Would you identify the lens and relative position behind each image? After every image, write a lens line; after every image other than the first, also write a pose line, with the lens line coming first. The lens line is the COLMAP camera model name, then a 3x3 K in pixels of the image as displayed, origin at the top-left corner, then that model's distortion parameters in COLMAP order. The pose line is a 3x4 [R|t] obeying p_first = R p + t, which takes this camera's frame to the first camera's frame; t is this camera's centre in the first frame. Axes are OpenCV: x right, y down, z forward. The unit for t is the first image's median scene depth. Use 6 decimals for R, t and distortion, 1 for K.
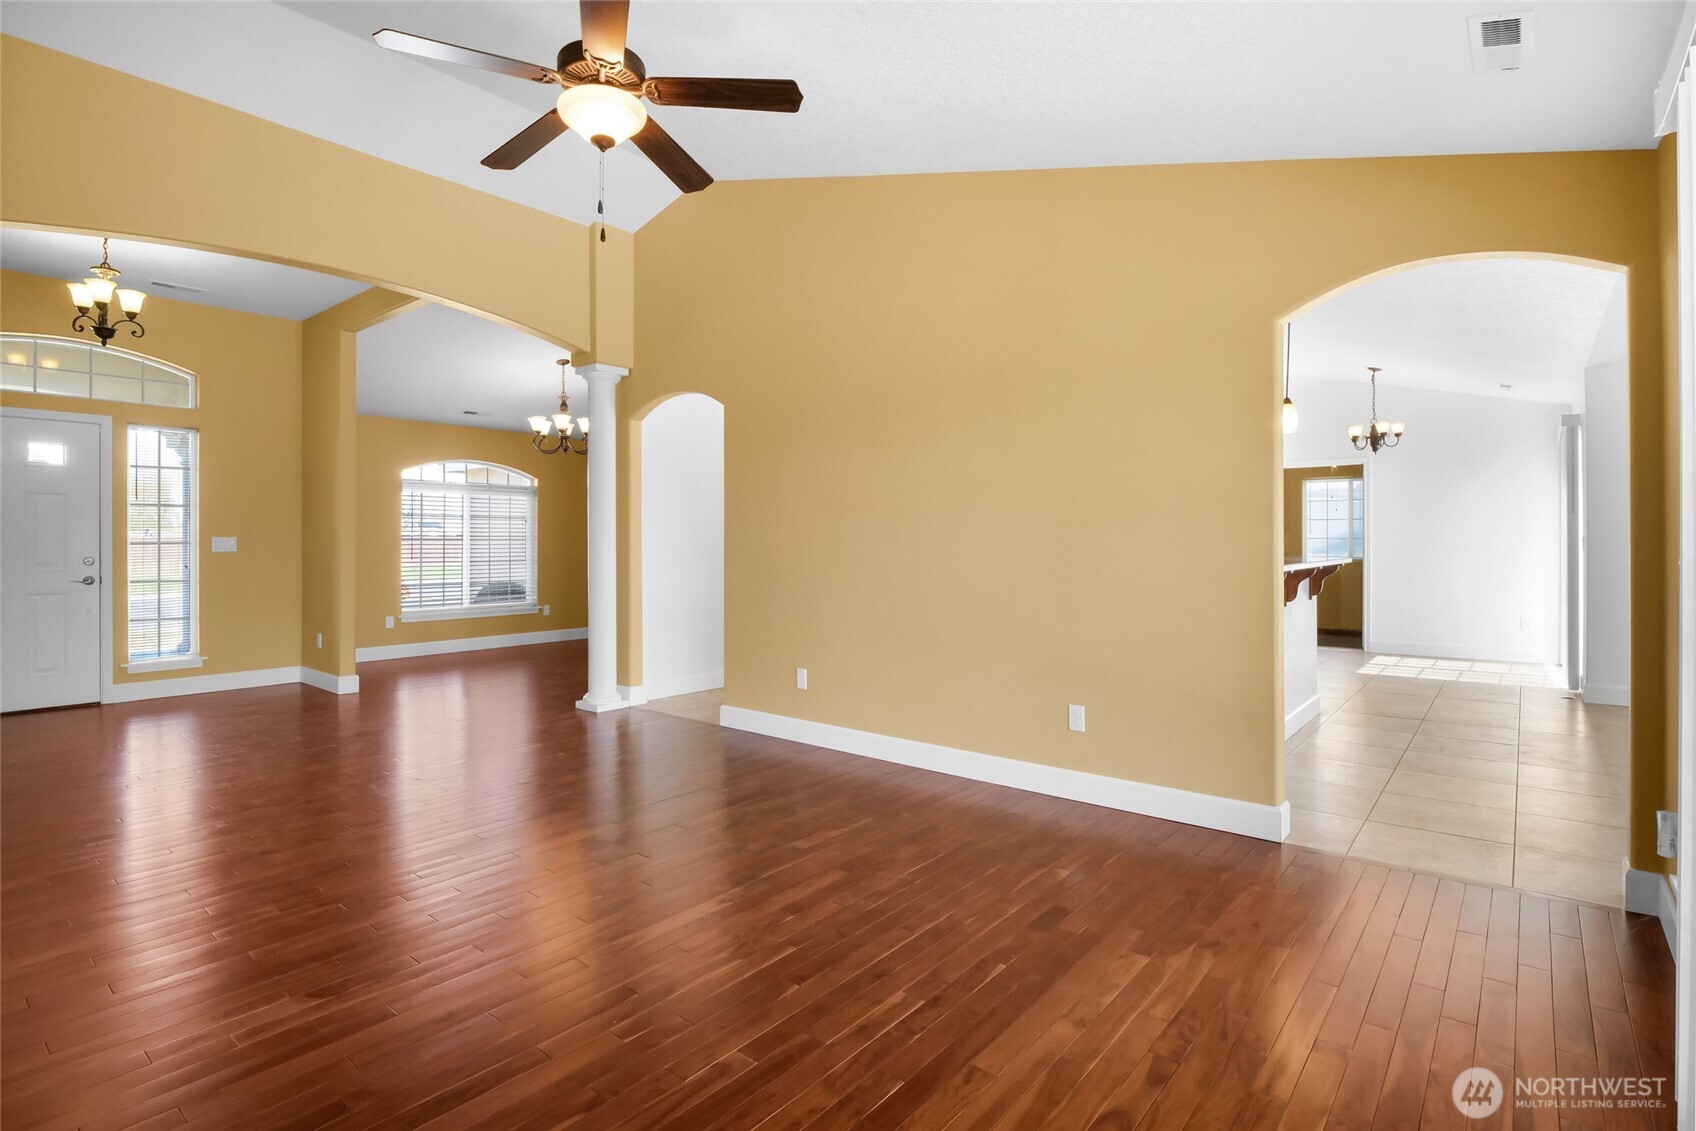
lens RADIAL K [[835.9, 0, 849.0], [0, 835.9, 532.9], [0, 0, 1]] dist [-0.015094, 0.000168]
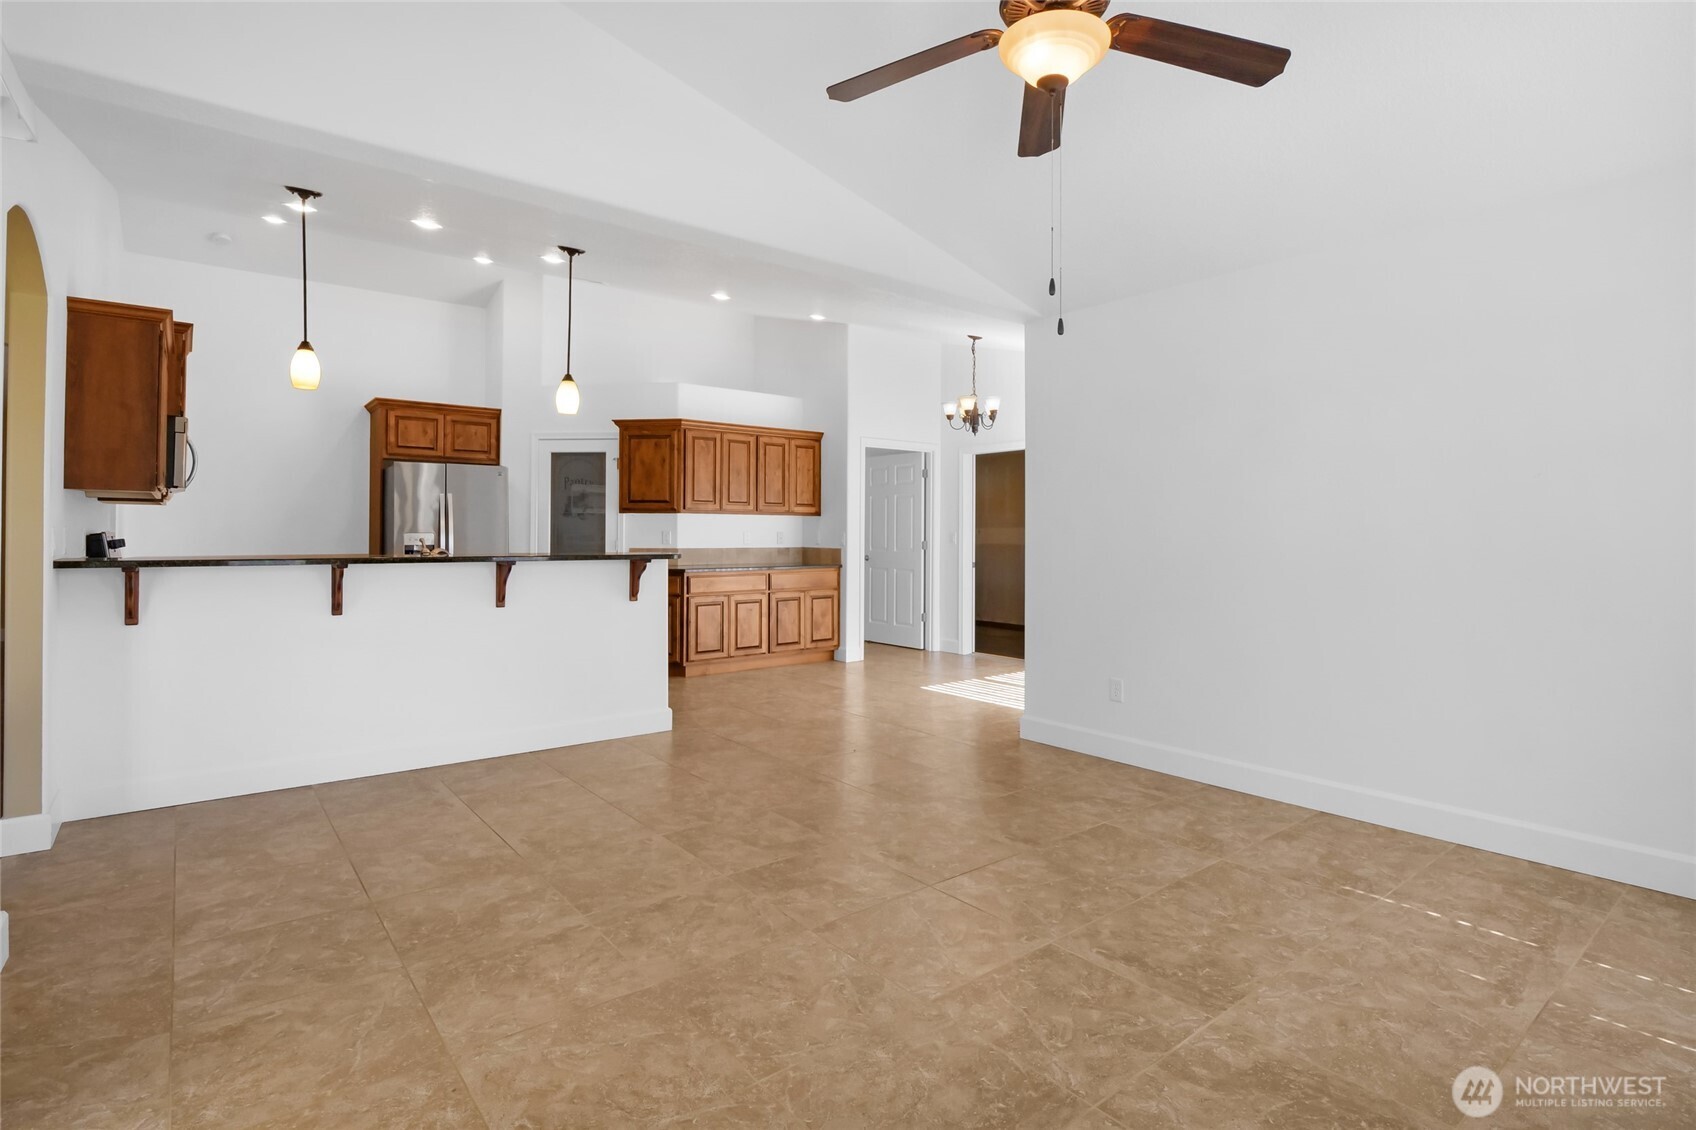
lens RADIAL K [[835.9, 0, 849.0], [0, 835.9, 532.4], [0, 0, 1]] dist [-0.015094, 0.000168]
pose [[0.976922, 0.005488, -0.213527, 0.699336], [-0.004875, 0.999982, 0.003398, 0.000850], [0.213542, -0.002279, 0.976931, 0.138464]]
